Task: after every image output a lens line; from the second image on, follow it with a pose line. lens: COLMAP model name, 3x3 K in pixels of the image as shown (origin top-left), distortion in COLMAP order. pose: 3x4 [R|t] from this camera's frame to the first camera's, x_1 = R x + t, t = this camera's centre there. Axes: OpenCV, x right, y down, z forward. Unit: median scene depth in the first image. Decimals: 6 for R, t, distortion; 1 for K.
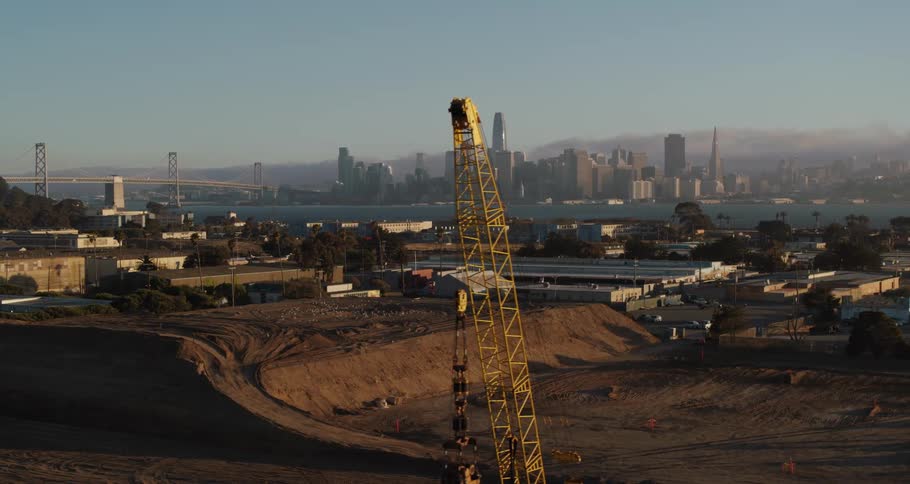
lens RADIAL K [[1409.5, 0, 455.0], [0, 1409.5, 242.0], [0, 0, 1]] dist [-0.049826, -0.002435]
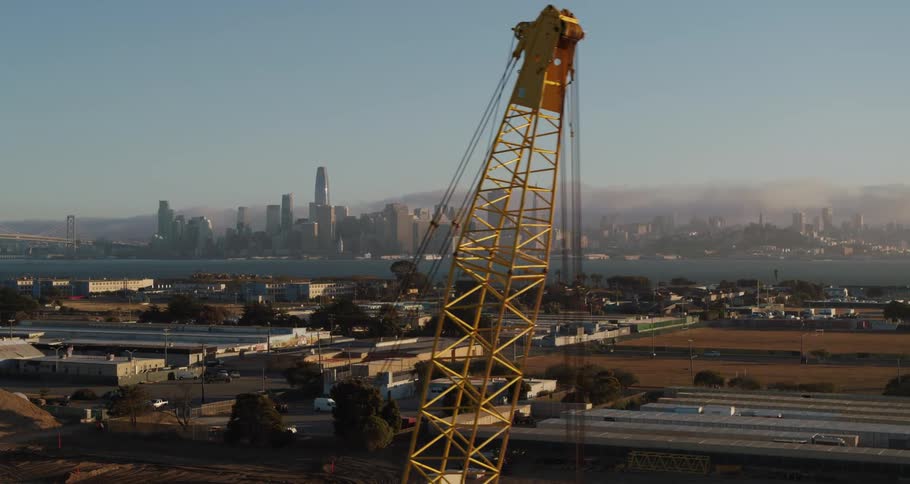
lens RADIAL K [[1409.5, 0, 455.0], [0, 1409.5, 242.0], [0, 0, 1]] dist [-0.049826, -0.002435]
pose [[0.994027, 0.004511, 0.109044, 0.184966], [-0.000315, 0.999260, -0.038470, -0.007186], [-0.109136, 0.038206, 0.993292, 0.052161]]
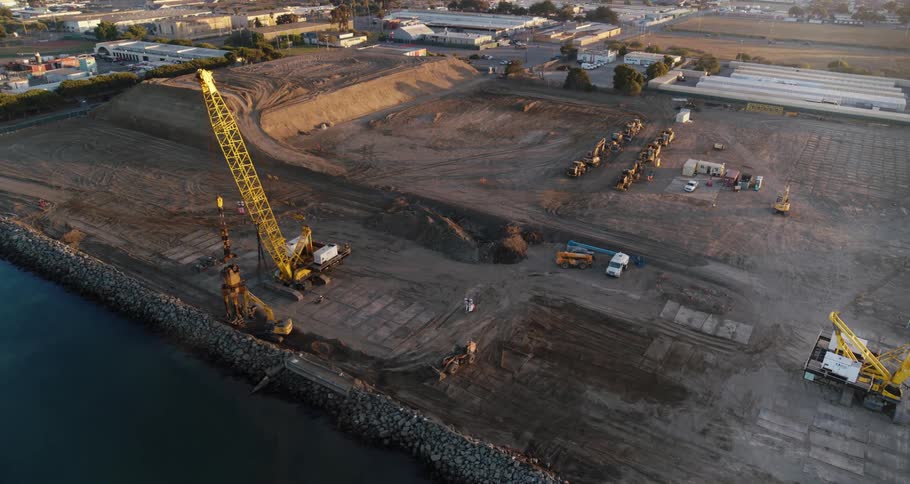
lens RADIAL K [[629.7, 0, 462.4], [0, 629.7, 242.3], [0, 0, 1]] dist [-0.111029, 0.066210]
pose [[0.999881, 0.003370, 0.015069, 0.063909], [-0.009111, 0.916697, 0.399478, -0.045800], [-0.012467, -0.399568, 0.916619, 0.026266]]
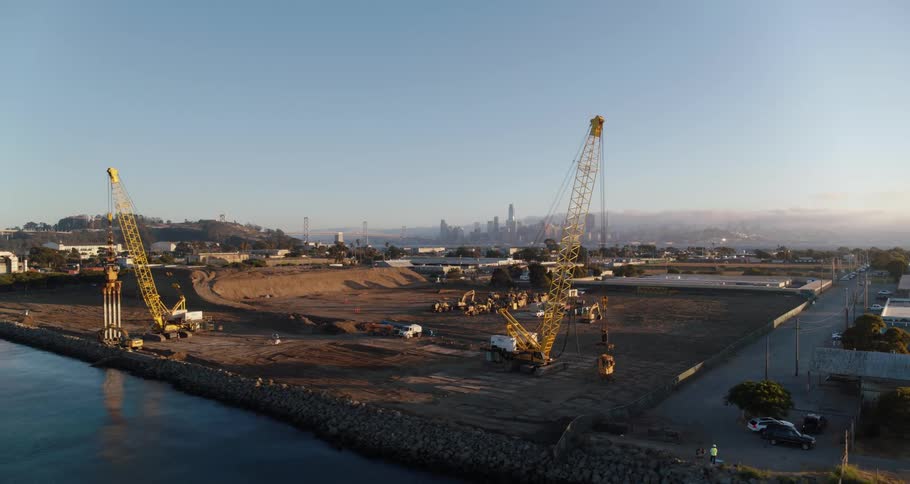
lens RADIAL K [[629.7, 0, 462.4], [0, 629.7, 242.3], [0, 0, 1]] dist [-0.111029, 0.066210]
pose [[0.998089, 0.001382, -0.061775, 0.169650], [-0.003388, 0.999470, -0.032373, 0.022258], [0.061697, 0.032520, 0.997565, -0.063378]]
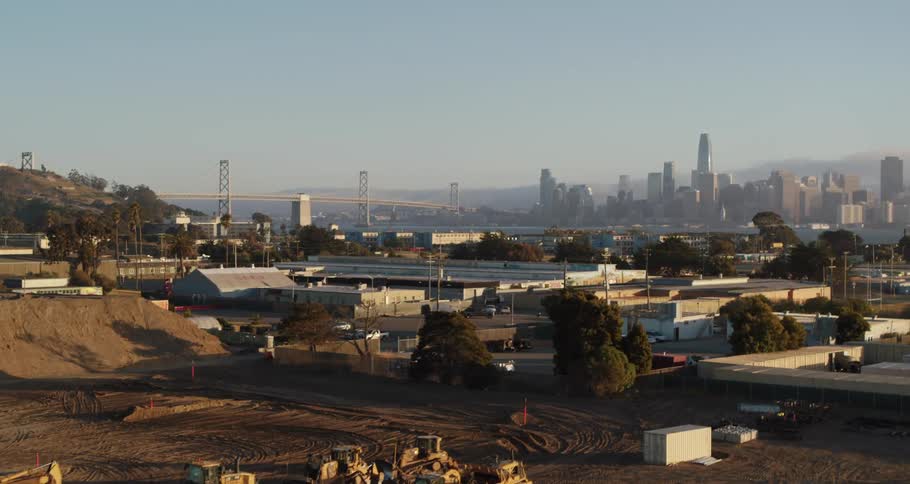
lens RADIAL K [[1409.5, 0, 455.0], [0, 1409.5, 242.0], [0, 0, 1]] dist [-0.049826, -0.002435]
pose [[0.986519, 0.013011, -0.163129, 0.228703], [-0.015919, 0.999737, -0.016532, 0.015785], [0.162871, 0.018906, 0.986466, 0.209692]]
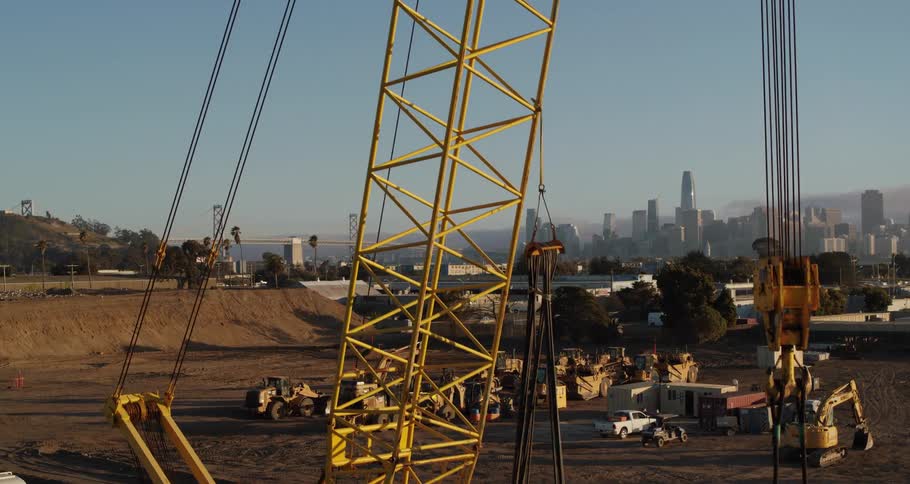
lens RADIAL K [[1409.5, 0, 455.0], [0, 1409.5, 242.0], [0, 0, 1]] dist [-0.049826, -0.002435]
pose [[0.988576, -0.010420, -0.150360, 0.199742], [0.003383, 0.998890, -0.046977, 0.034626], [0.150683, 0.045932, 0.987515, 0.097838]]
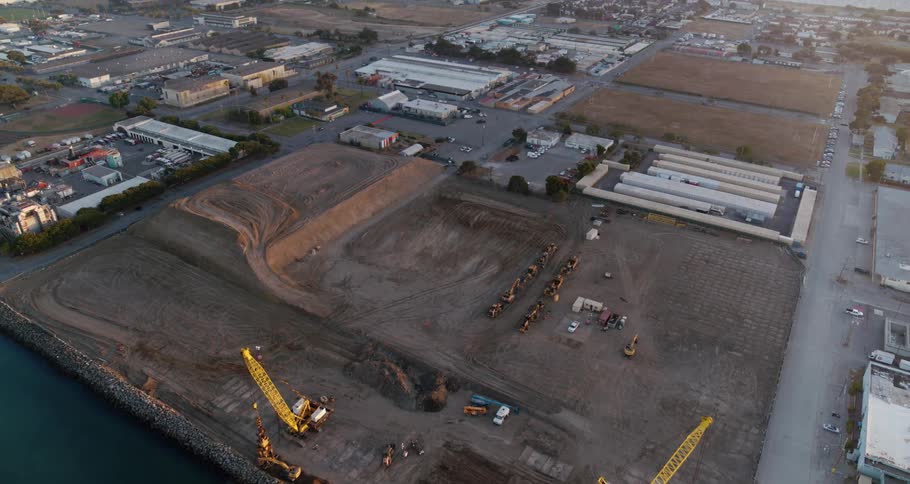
lens RADIAL K [[629.7, 0, 462.4], [0, 629.7, 242.3], [0, 0, 1]] dist [-0.111029, 0.066210]
pose [[0.999617, -0.004562, 0.027305, 0.092686], [-0.008402, 0.889804, 0.456265, -0.207373], [-0.026378, -0.456320, 0.889425, -0.047078]]
